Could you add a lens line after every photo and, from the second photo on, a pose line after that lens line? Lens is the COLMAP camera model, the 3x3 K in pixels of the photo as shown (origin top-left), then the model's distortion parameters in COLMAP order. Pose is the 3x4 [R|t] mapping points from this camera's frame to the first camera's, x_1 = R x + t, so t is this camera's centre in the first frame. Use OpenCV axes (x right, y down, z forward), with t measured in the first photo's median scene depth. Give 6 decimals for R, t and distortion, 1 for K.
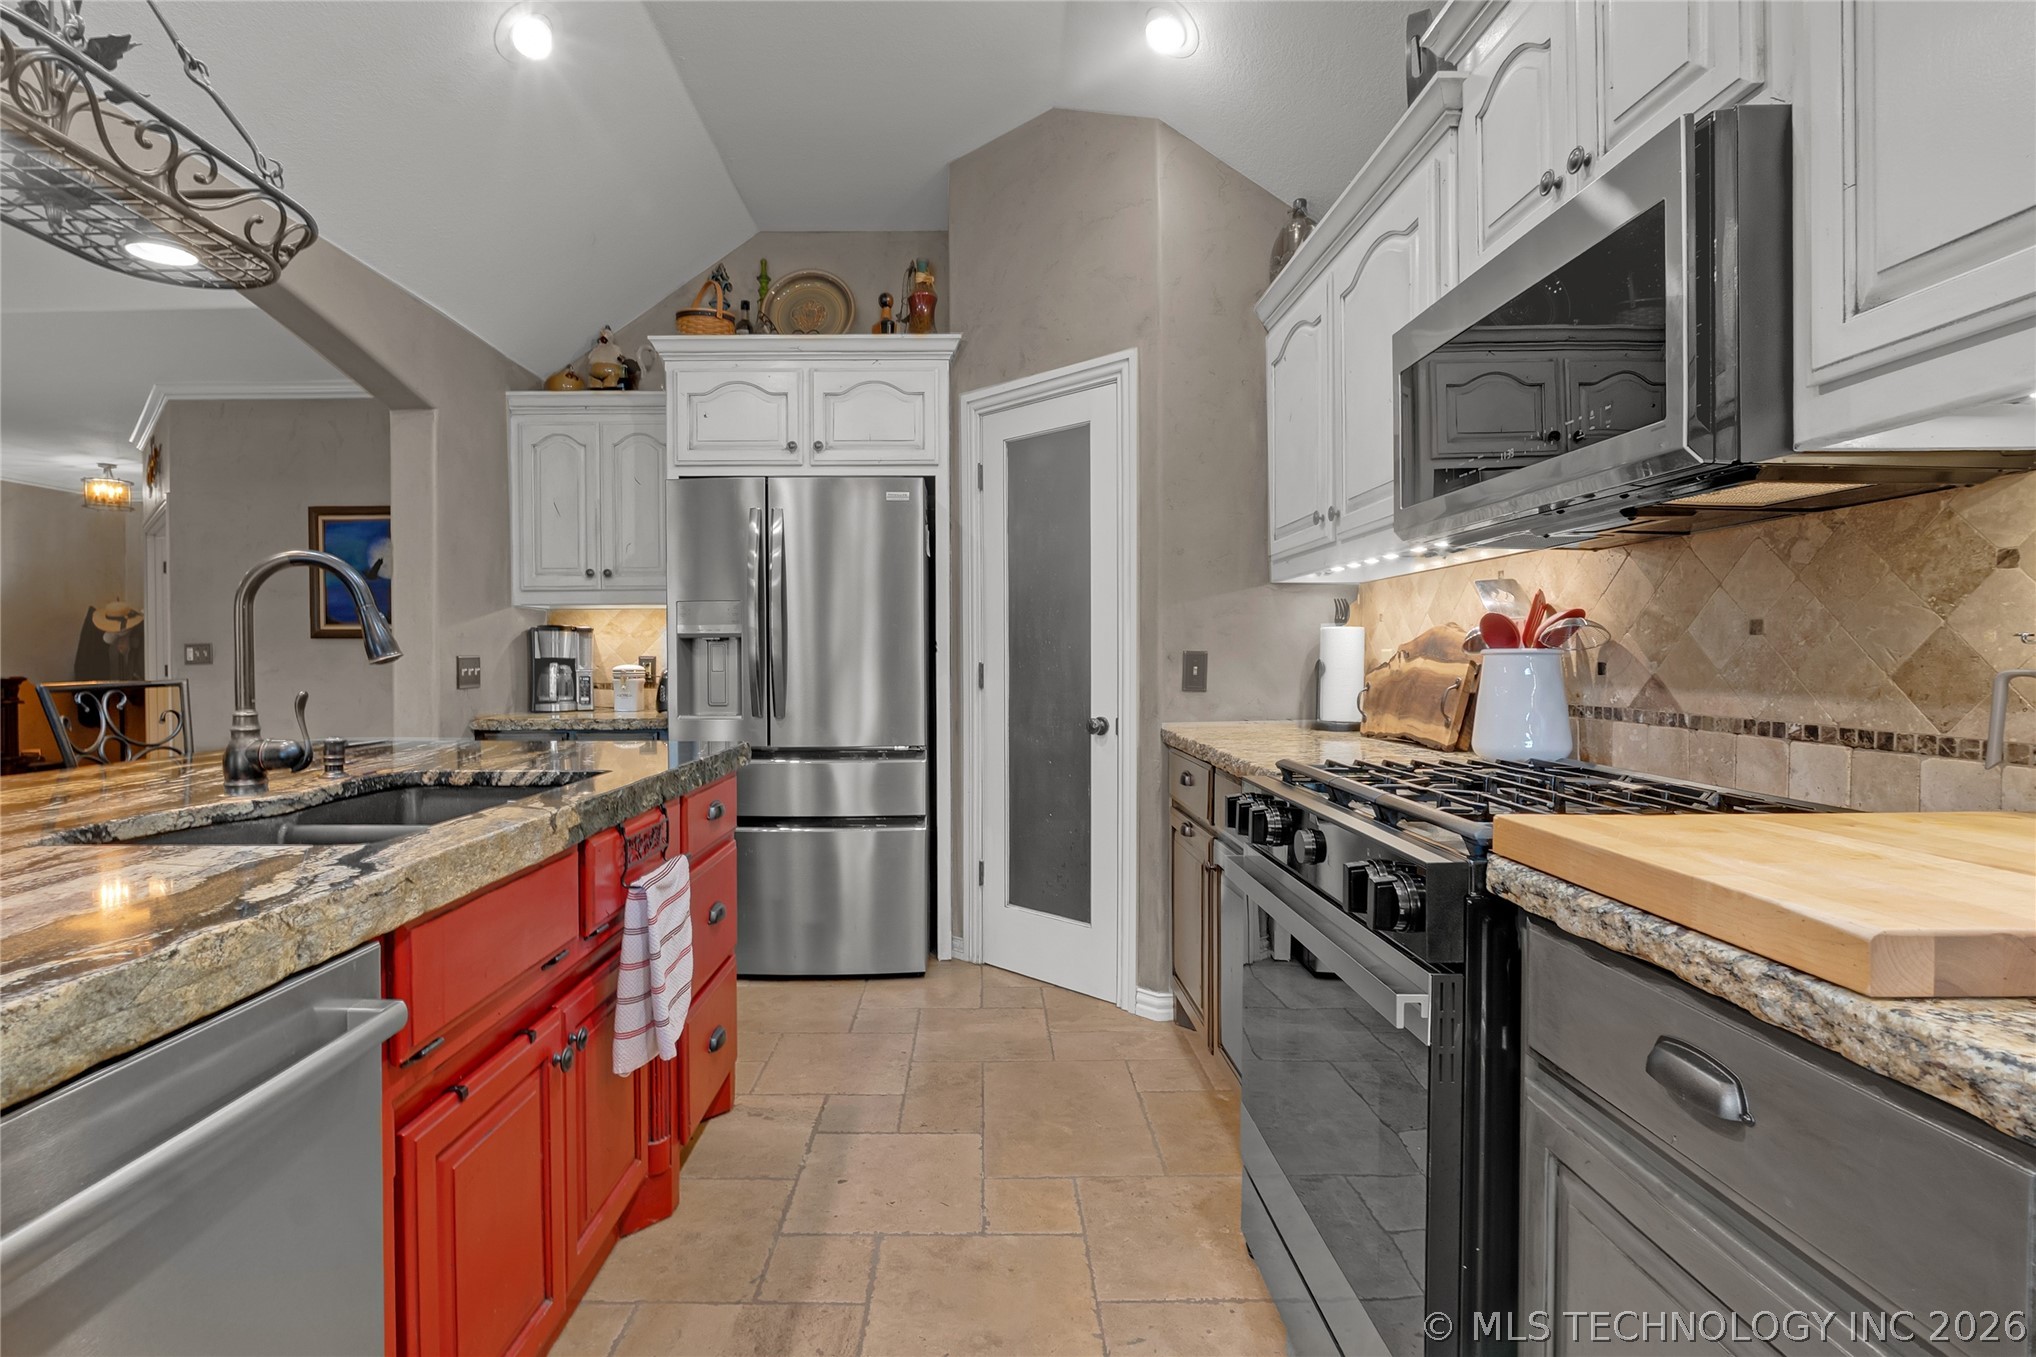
lens RADIAL K [[953.5, 0, 966.4], [0, 953.5, 670.6], [0, 0, 1]] dist [-0.012198, 0.002820]
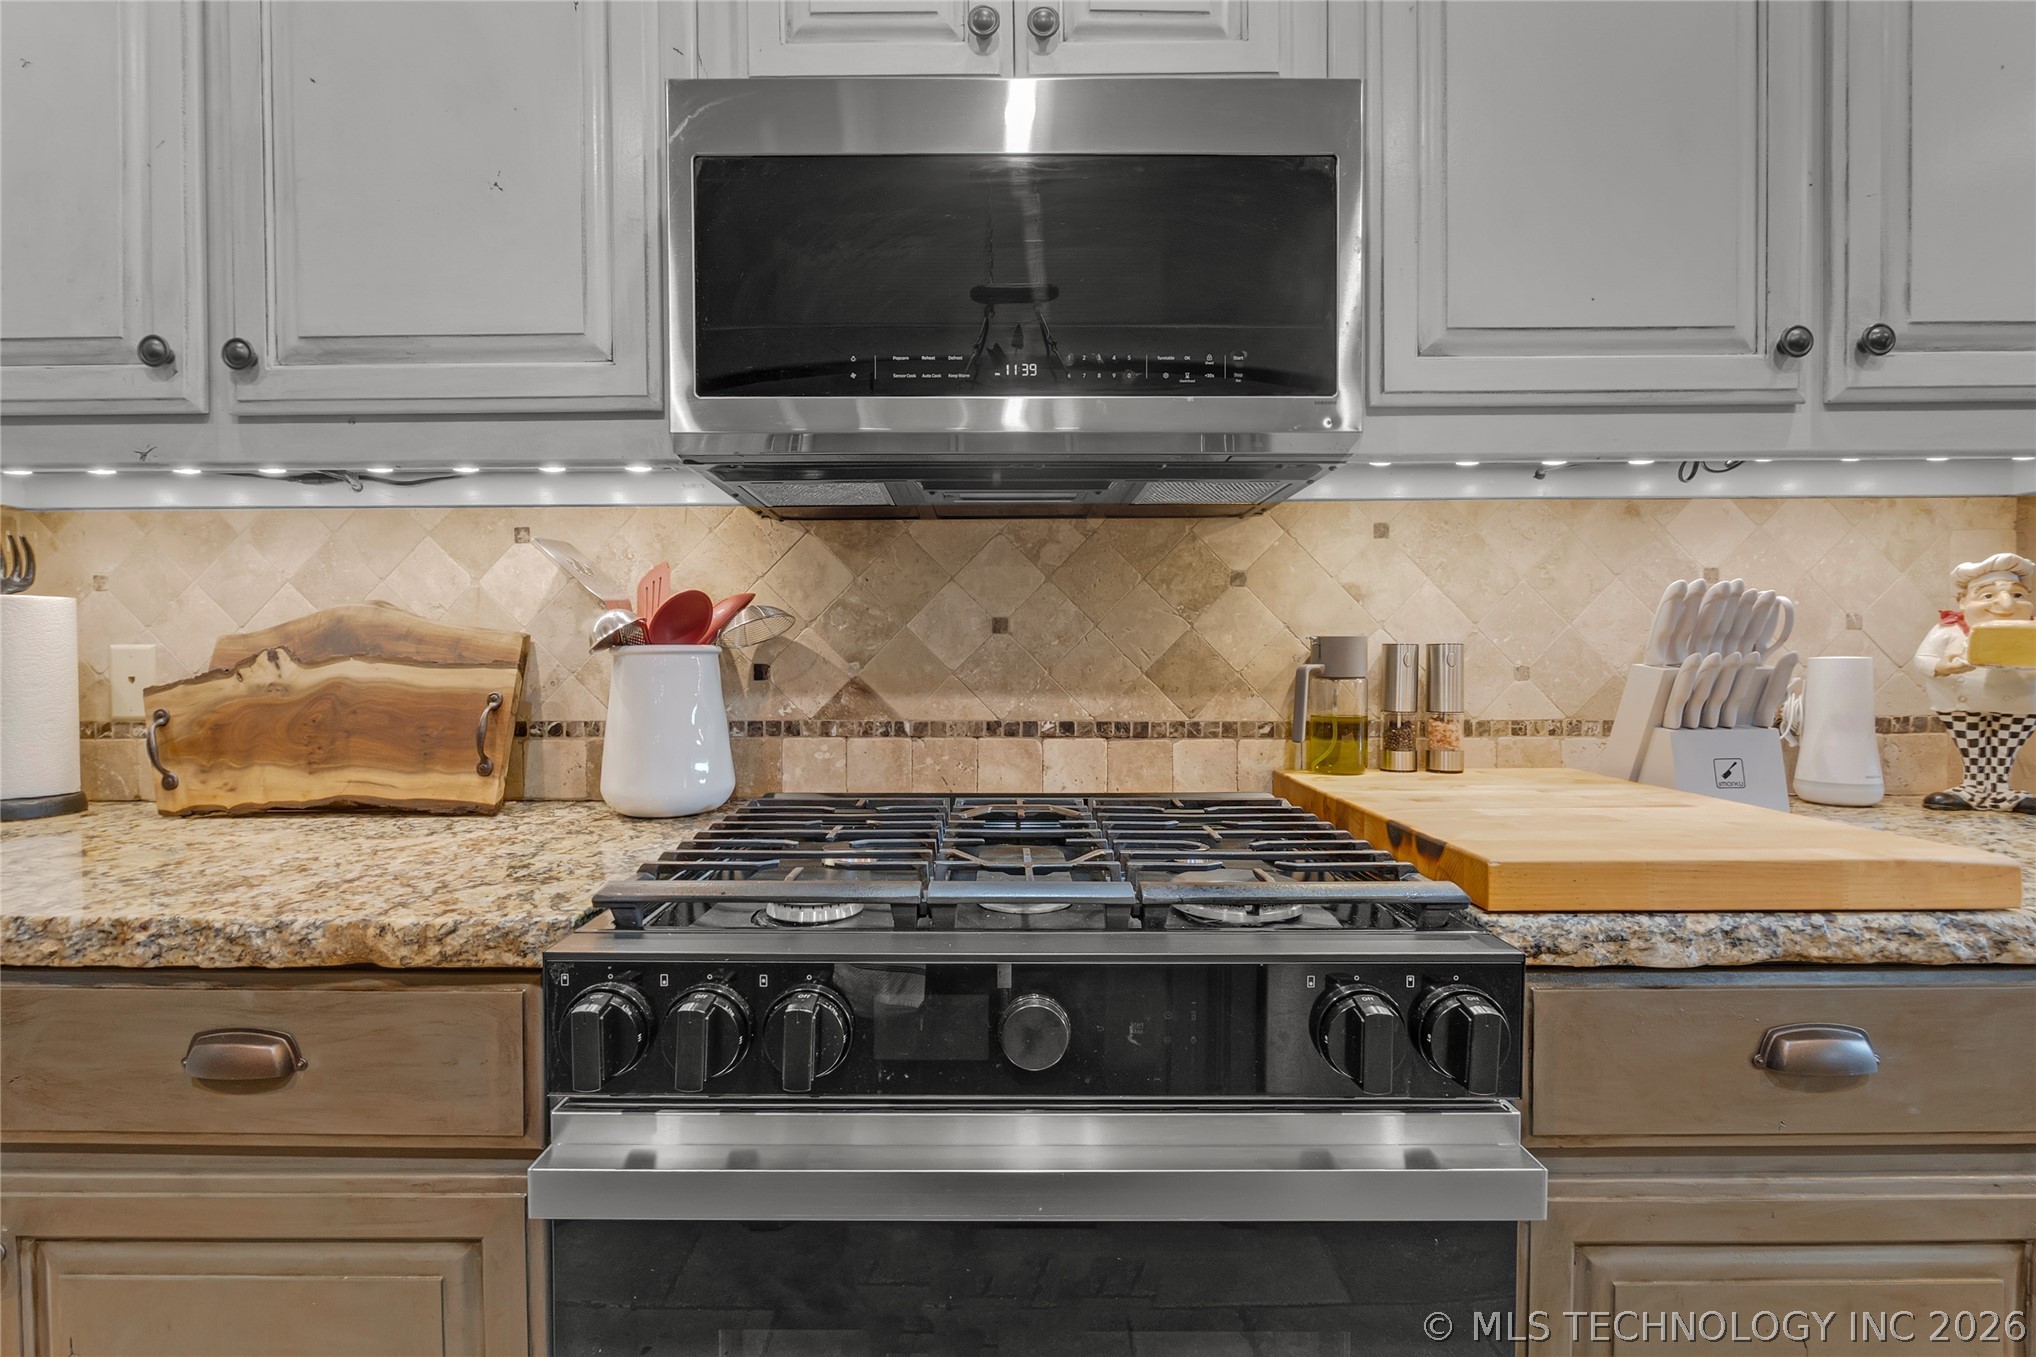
lens RADIAL K [[953.5, 0, 1001.7], [0, 953.5, 664.9], [0, 0, 1]] dist [-0.012198, 0.002820]
pose [[-0.005912, -0.007761, 0.999952, -0.148639], [0.017886, 0.999809, 0.007866, -0.013604], [-0.999823, 0.017932, -0.005772, 1.032977]]
